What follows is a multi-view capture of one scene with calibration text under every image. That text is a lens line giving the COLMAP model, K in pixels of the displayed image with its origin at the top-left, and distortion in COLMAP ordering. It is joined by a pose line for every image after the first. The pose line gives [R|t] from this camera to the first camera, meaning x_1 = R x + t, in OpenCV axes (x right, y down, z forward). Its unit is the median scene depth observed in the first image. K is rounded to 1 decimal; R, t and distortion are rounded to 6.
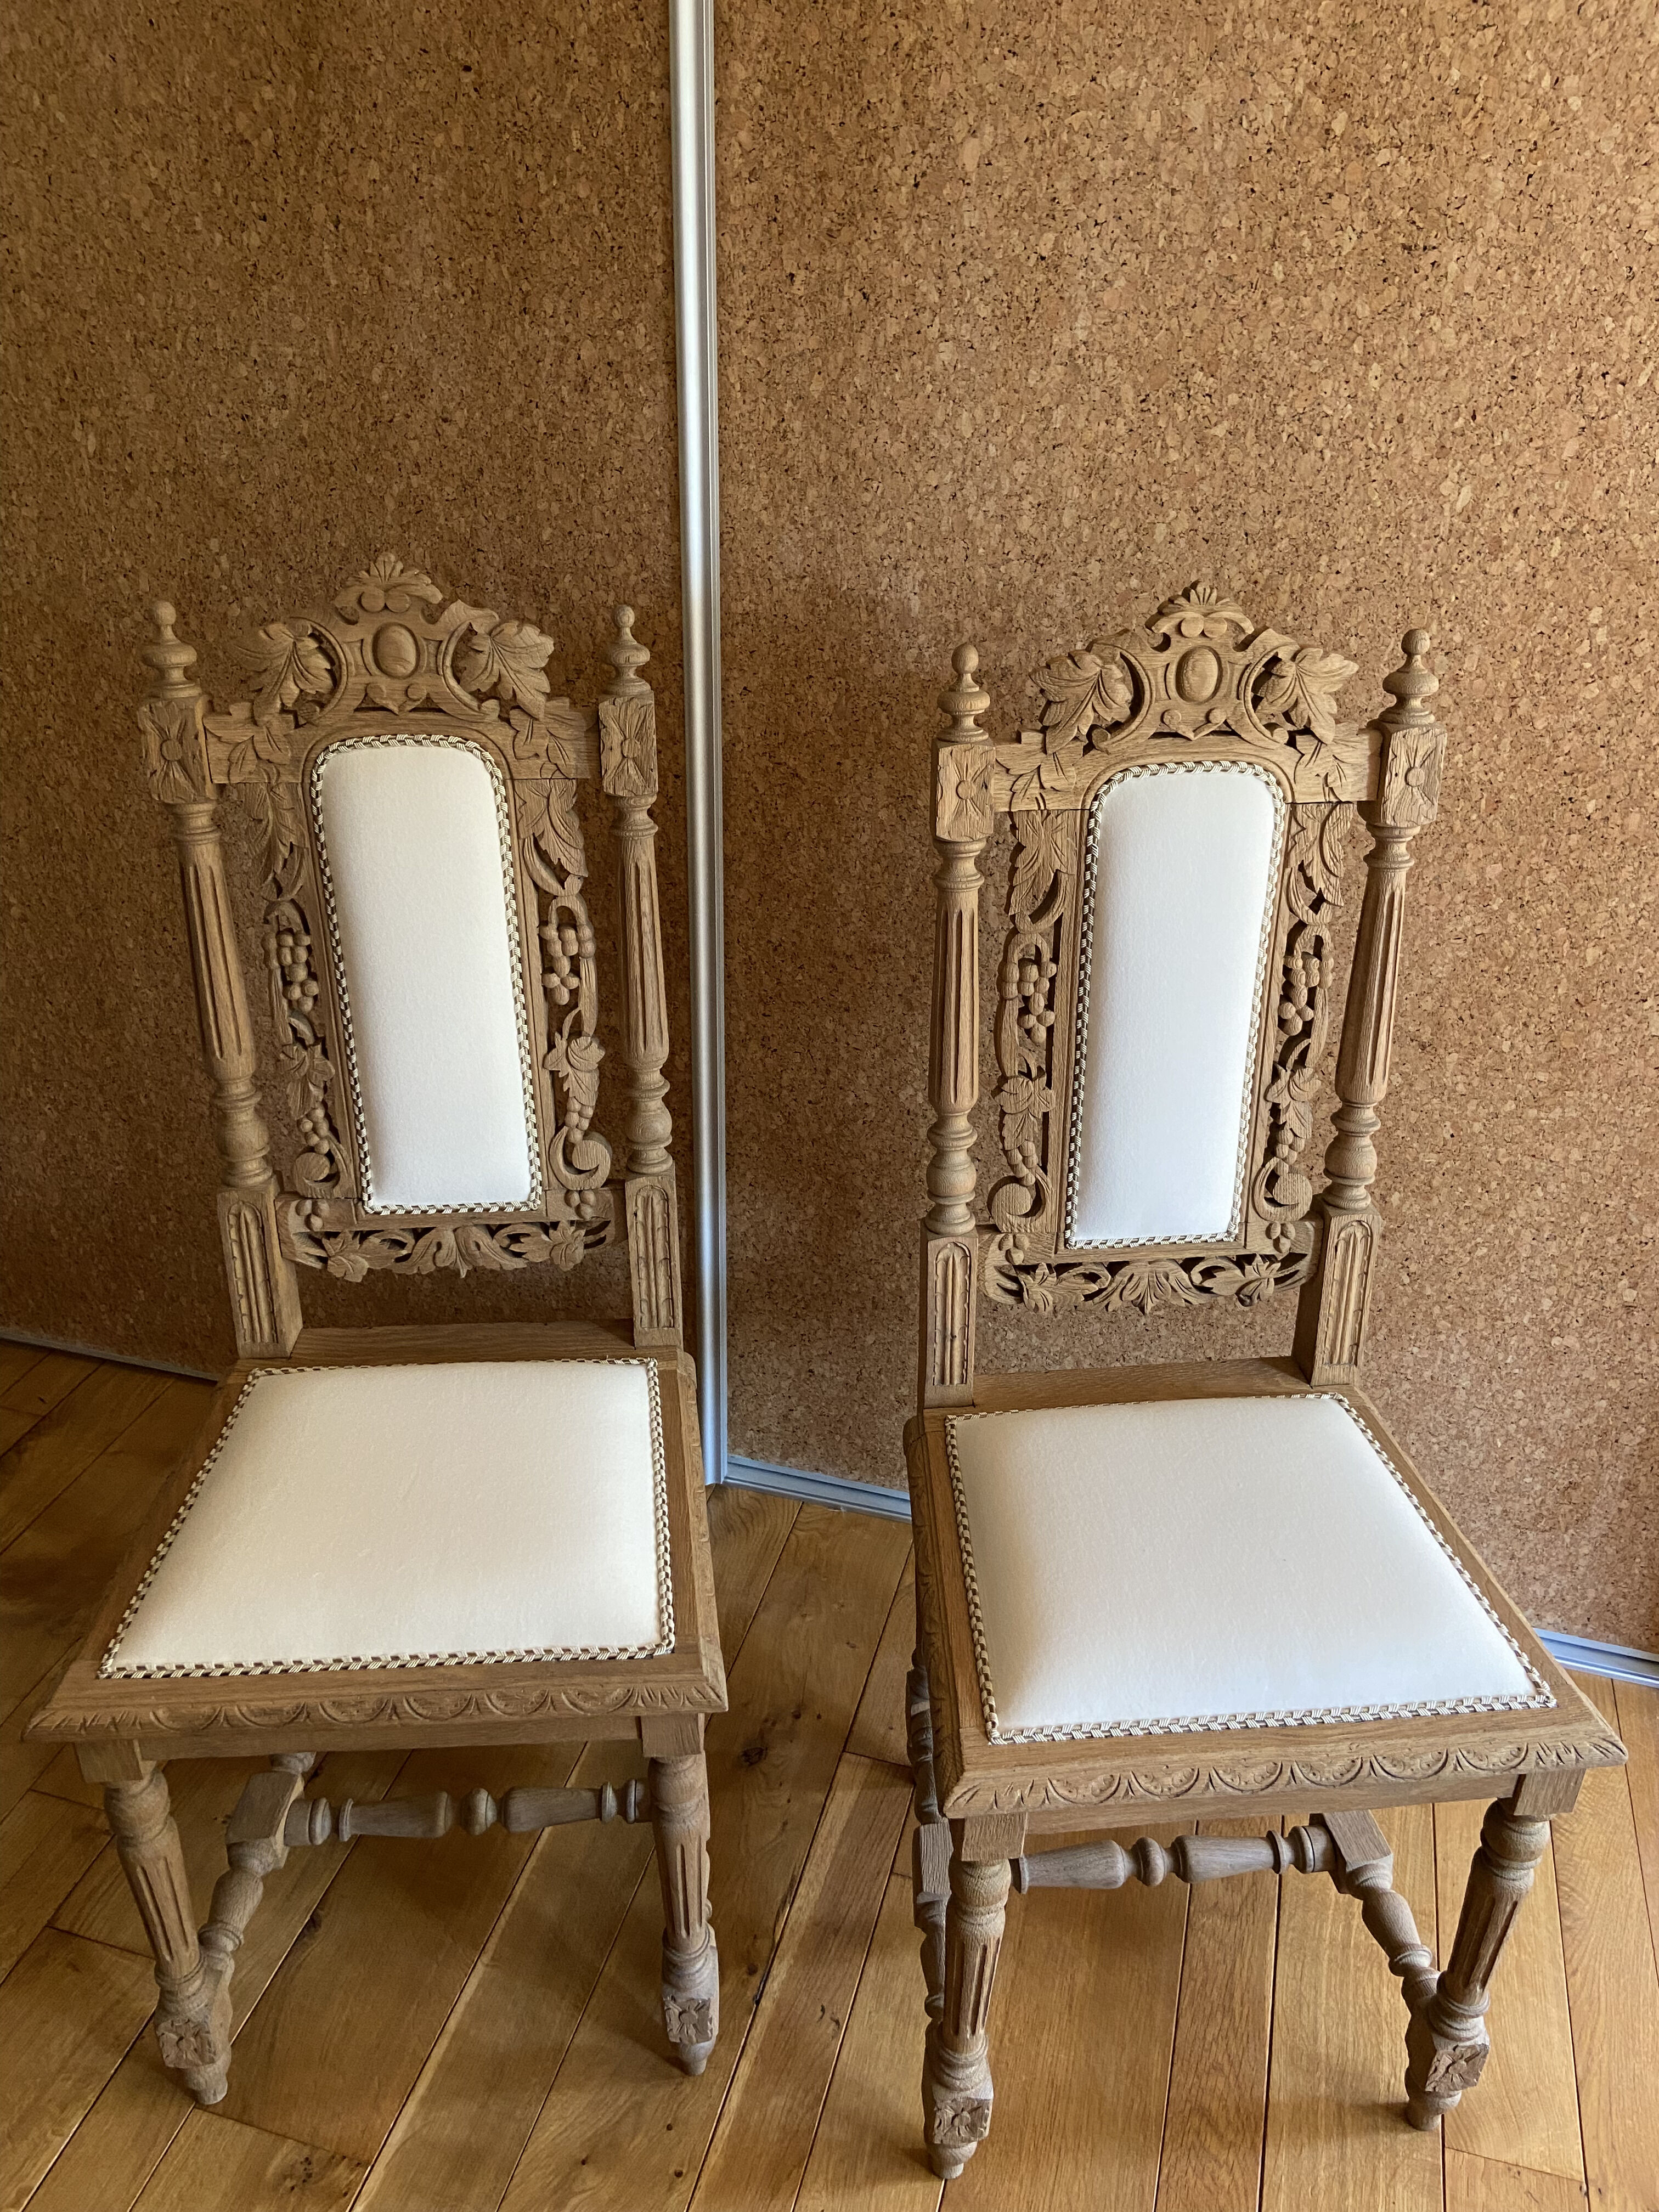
lens RADIAL K [[1673.6, 0, 812.9], [0, 1673.6, 1075.3], [0, 0, 1]] dist [0.102219, -0.125372]
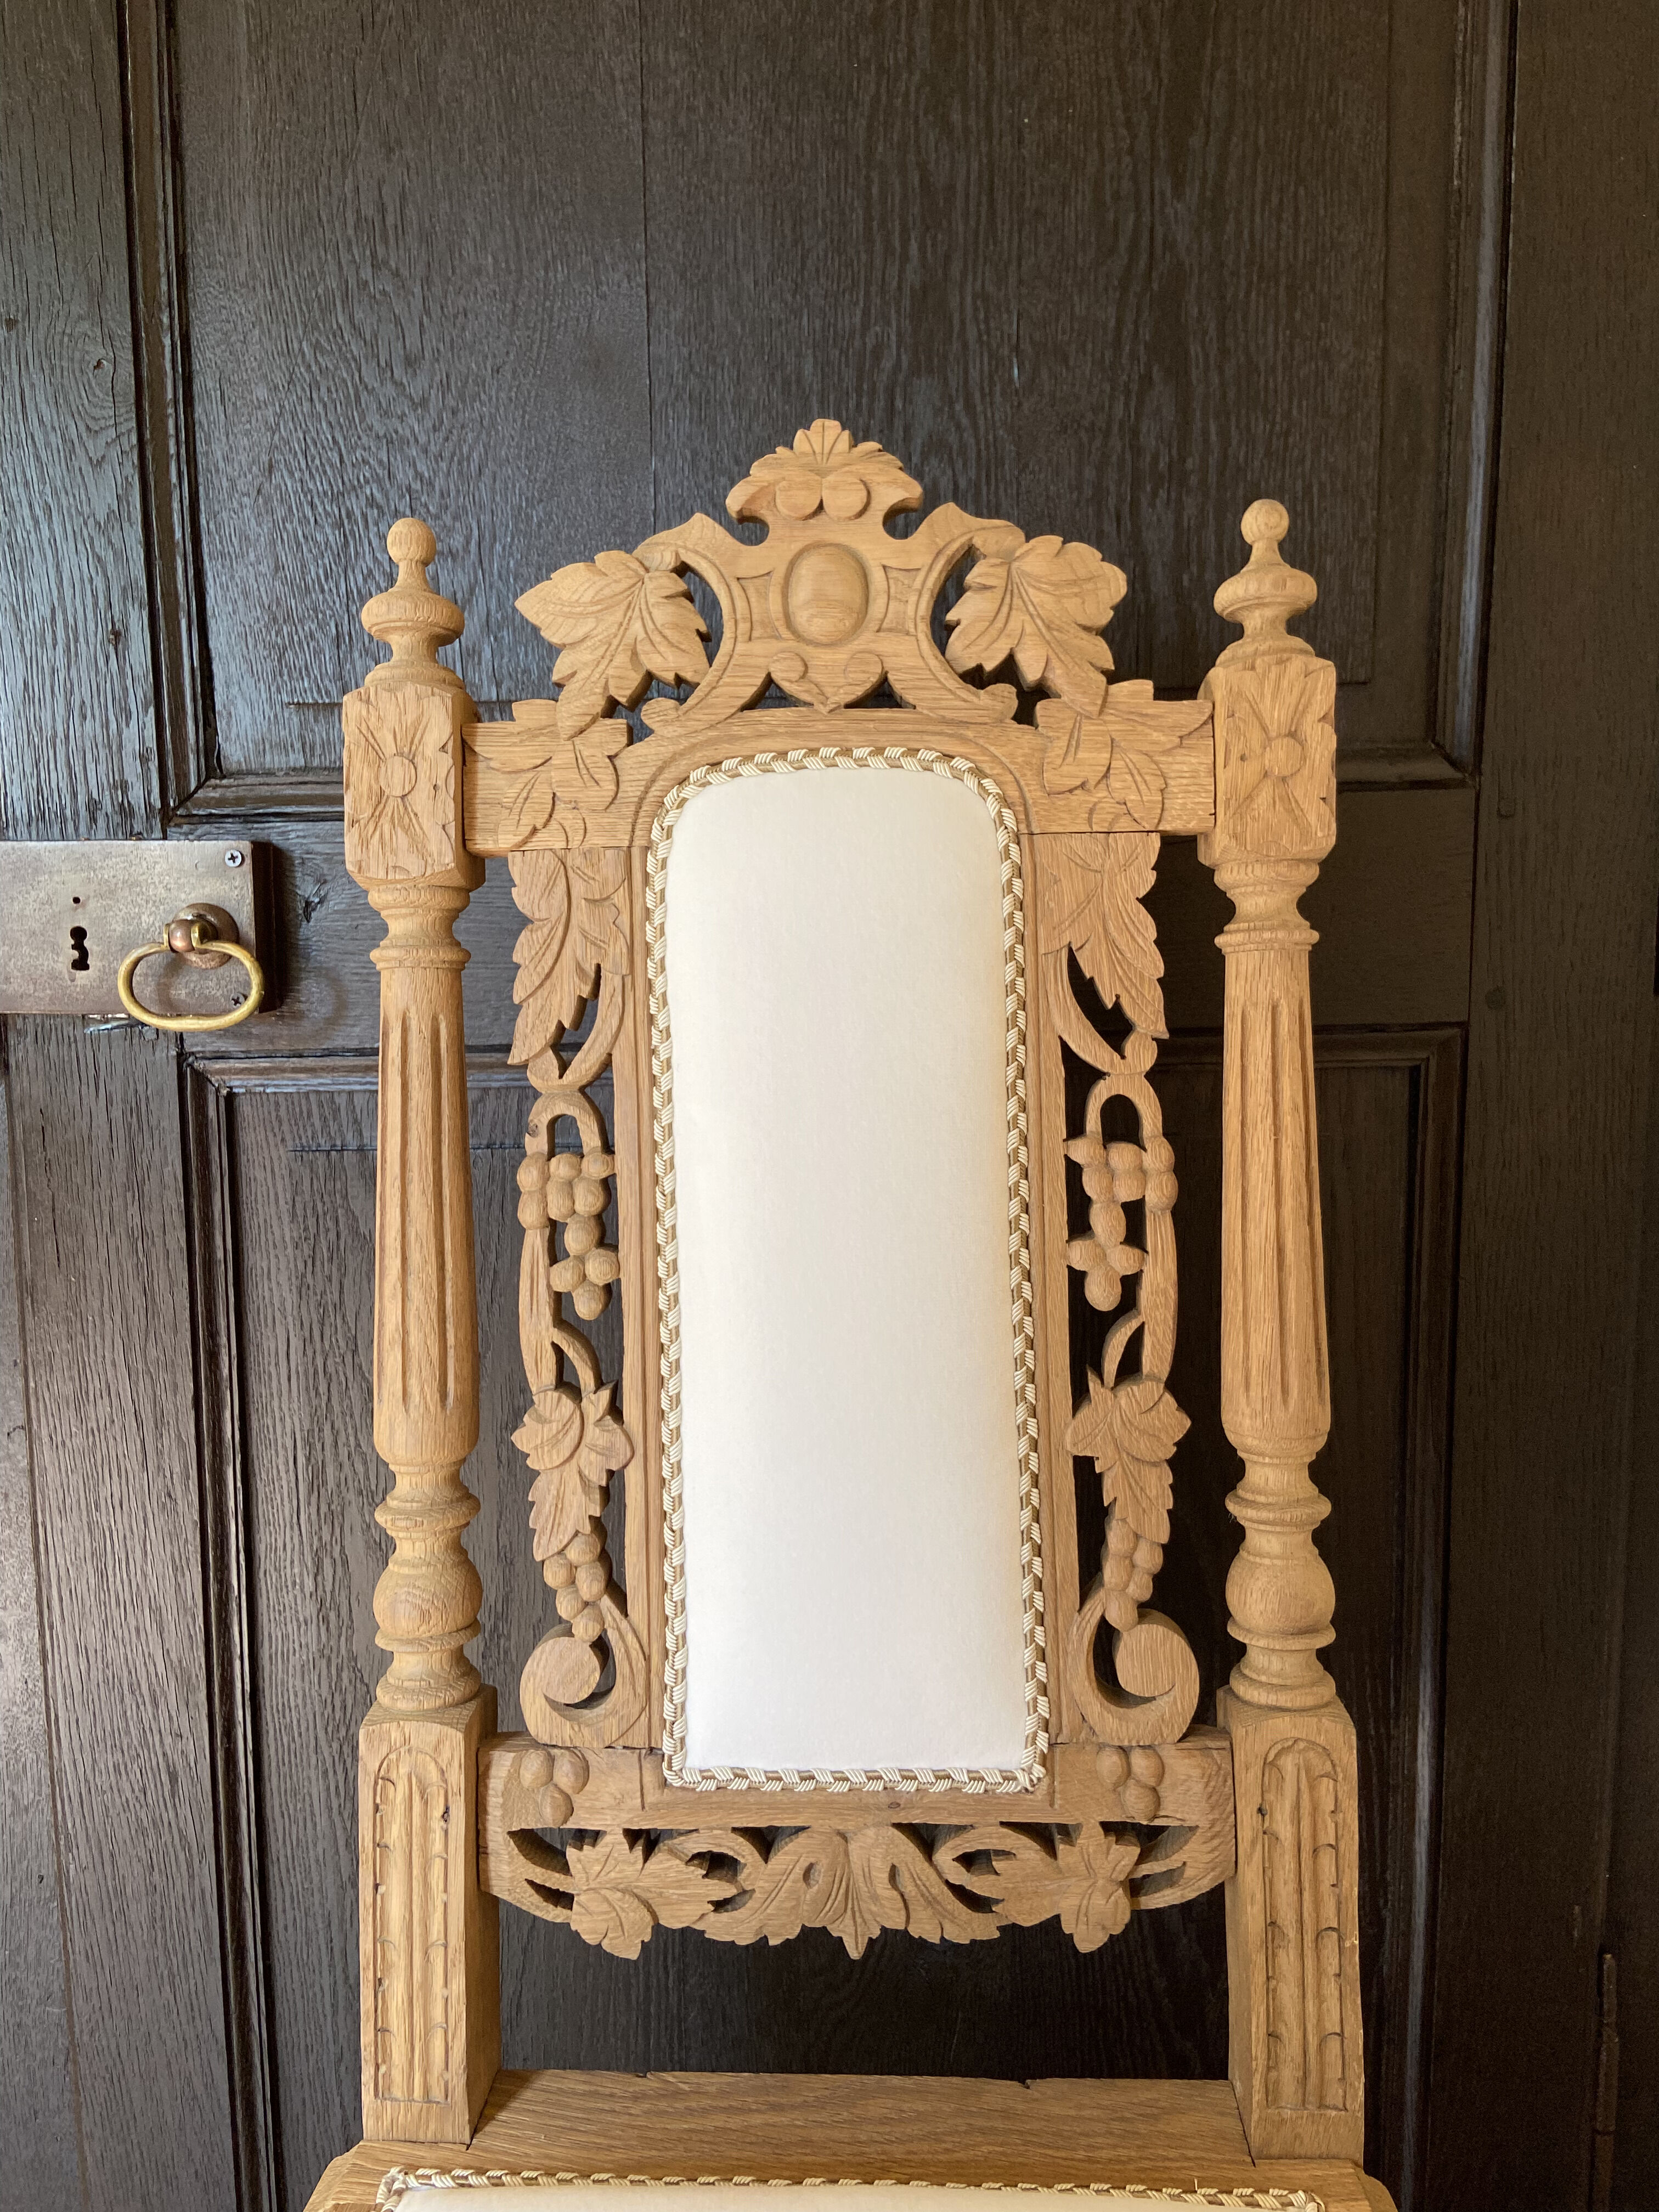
lens RADIAL K [[1673.6, 0, 826.5], [0, 1673.6, 1099.7], [0, 0, 1]] dist [0.102219, -0.125372]
pose [[0.995508, -0.010688, -0.094069, -0.182899], [-0.026356, 0.923044, -0.383790, 0.089463], [0.090931, 0.384546, 0.918616, 0.528611]]
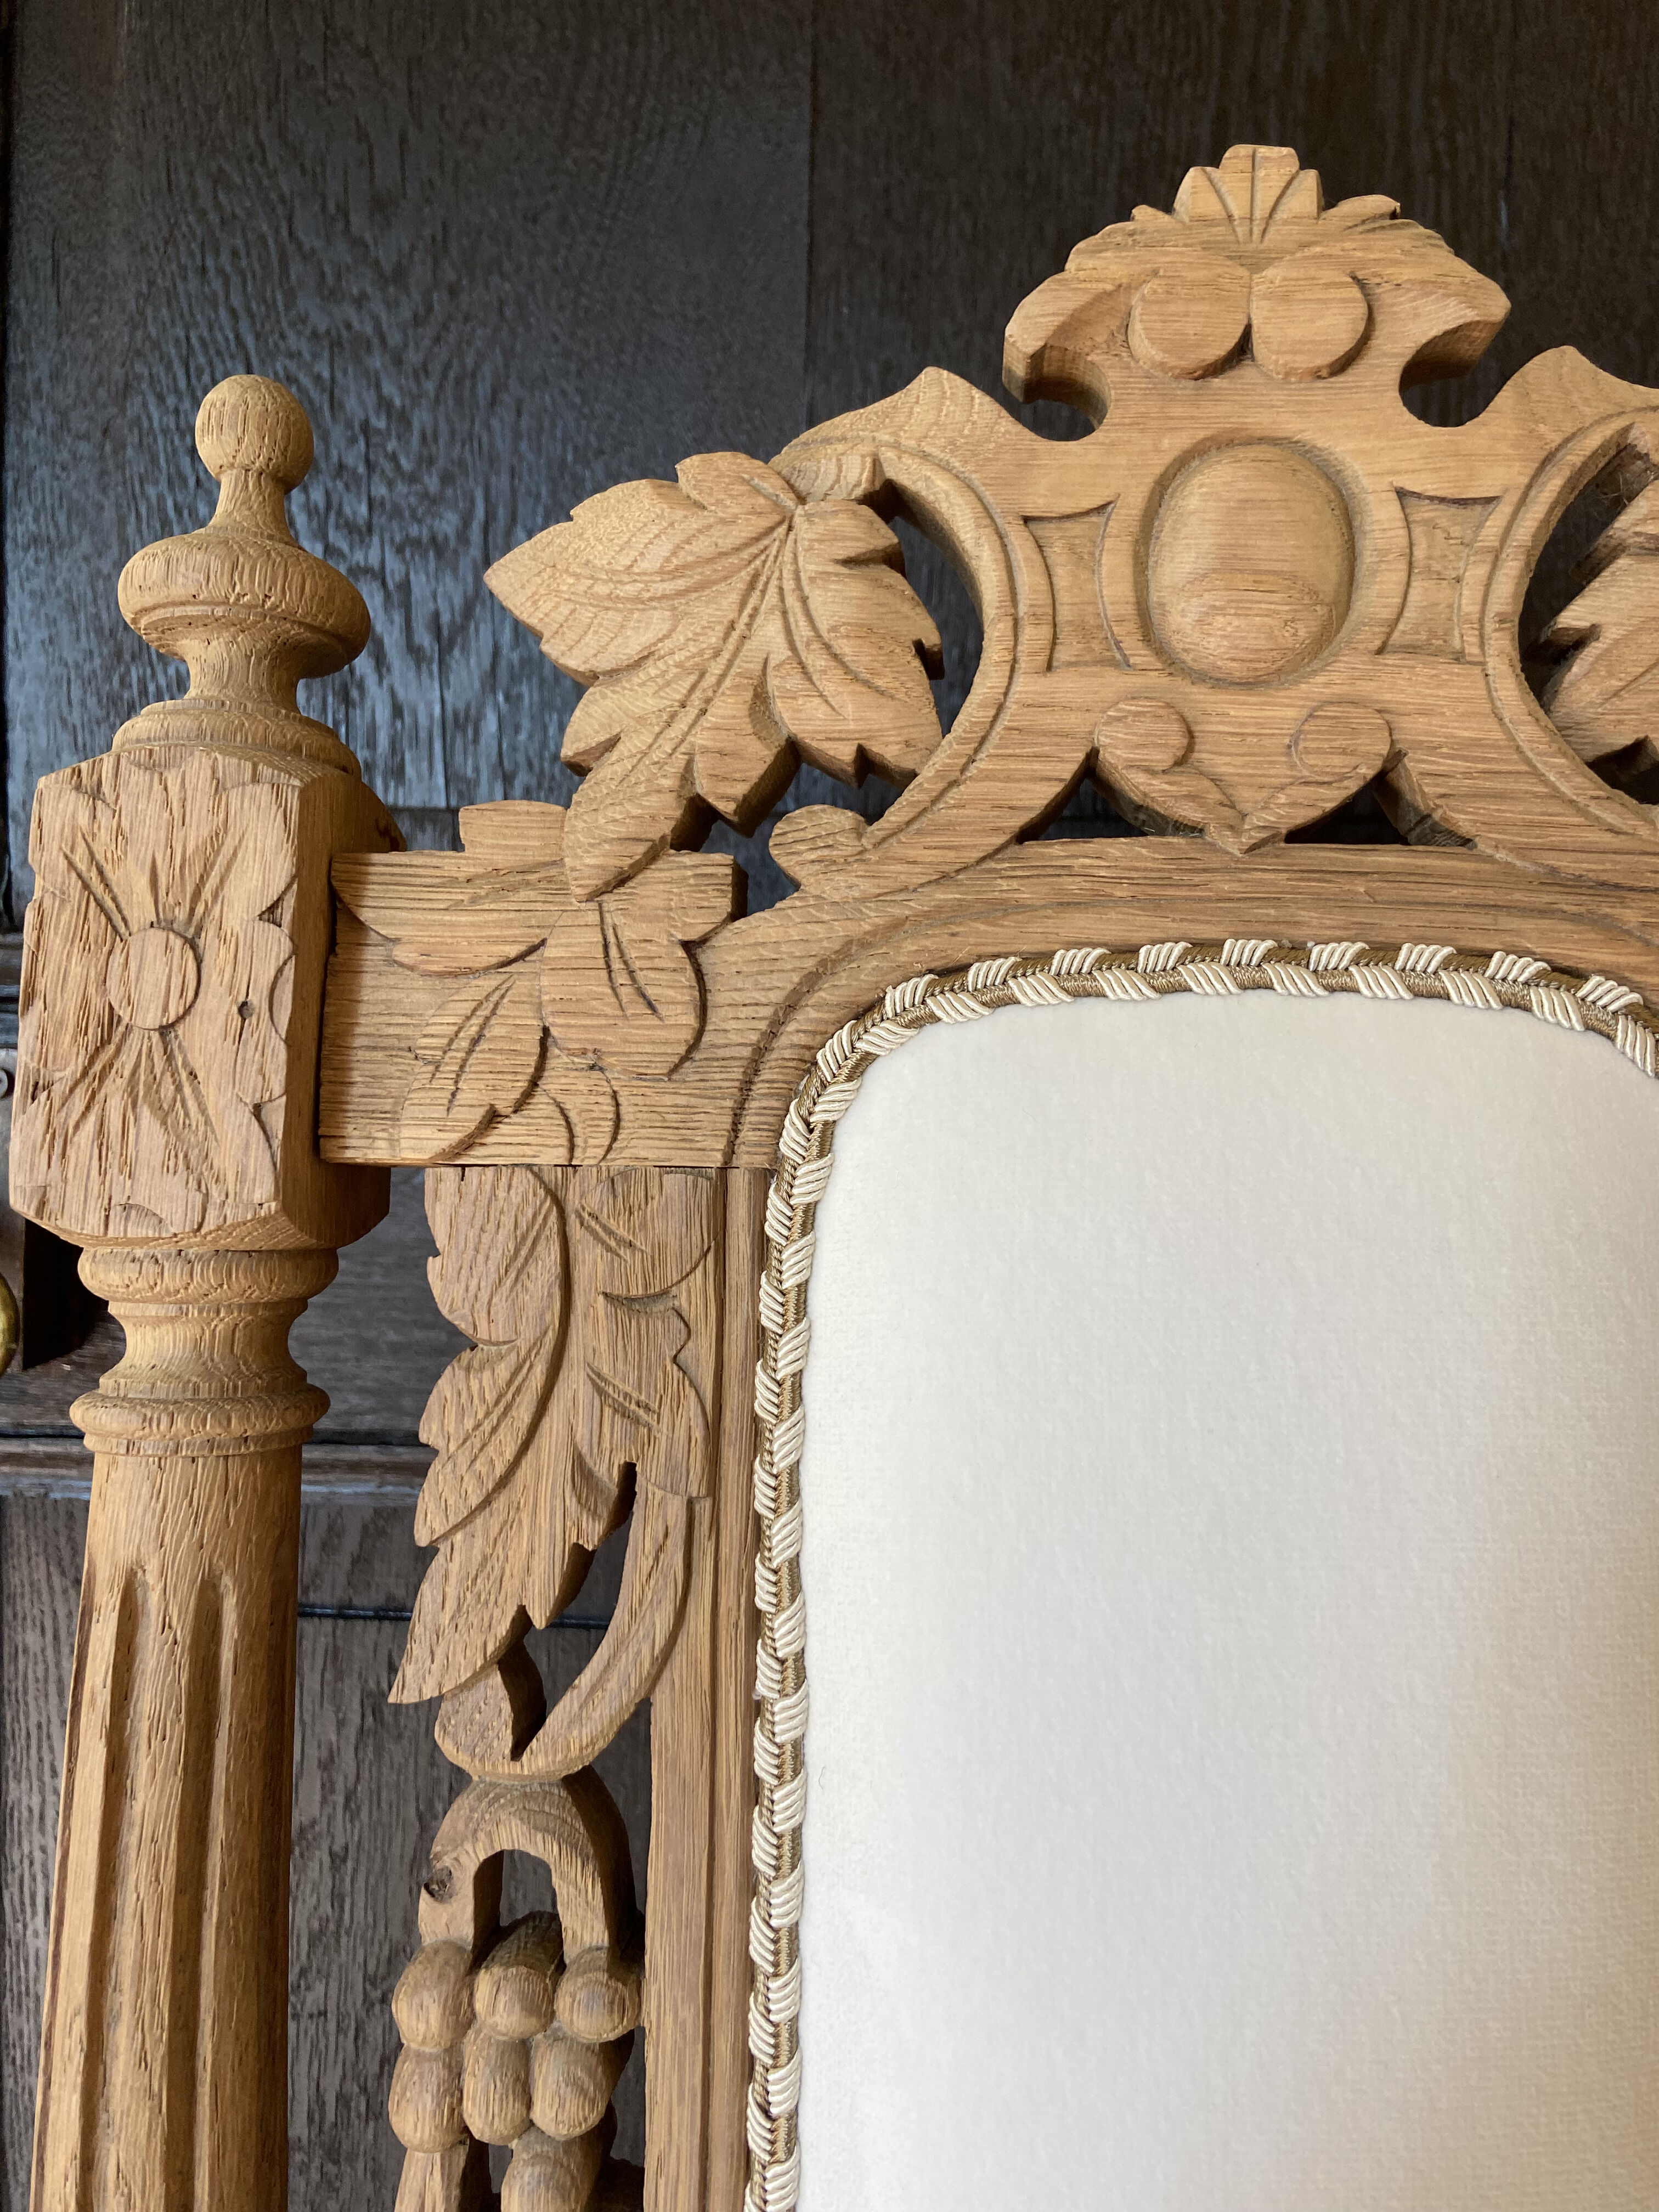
lens RADIAL K [[1673.6, 0, 830.9], [0, 1673.6, 1087.4], [0, 0, 1]] dist [0.102219, -0.125372]
pose [[0.988487, 0.020773, -0.149876, -0.243564], [-0.087300, 0.887333, -0.452790, -0.084601], [0.123584, 0.460661, 0.878930, 0.768800]]
